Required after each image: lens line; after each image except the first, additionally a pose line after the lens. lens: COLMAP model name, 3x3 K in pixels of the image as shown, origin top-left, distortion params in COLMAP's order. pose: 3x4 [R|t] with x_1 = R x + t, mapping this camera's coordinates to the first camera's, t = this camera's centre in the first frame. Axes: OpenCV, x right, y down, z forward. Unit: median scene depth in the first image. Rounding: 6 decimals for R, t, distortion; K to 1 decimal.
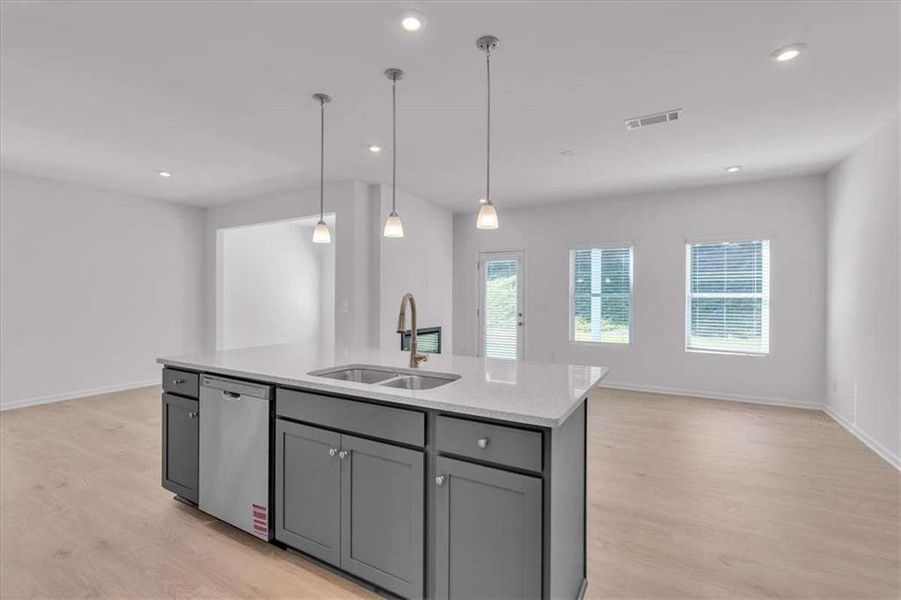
lens RADIAL K [[404.0, 0, 444.5], [0, 404.0, 298.2], [0, 0, 1]] dist [-0.002557, 0.000393]
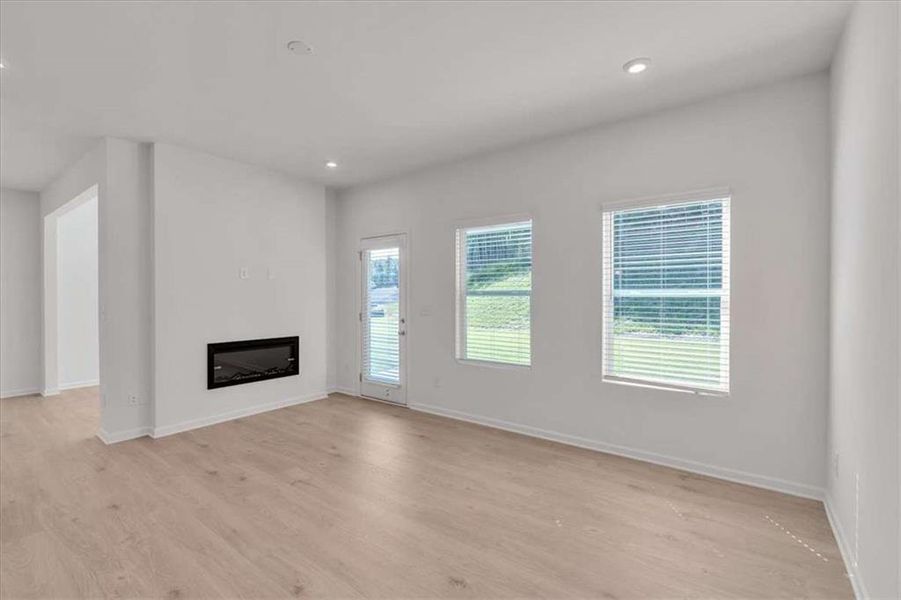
lens RADIAL K [[404.0, 0, 455.2], [0, 404.0, 300.4], [0, 0, 1]] dist [-0.002557, 0.000393]
pose [[0.990282, -0.004112, -0.139013, 0.462929], [0.005897, 0.999905, 0.012431, -0.005252], [0.138948, -0.013130, 0.990213, 0.348037]]
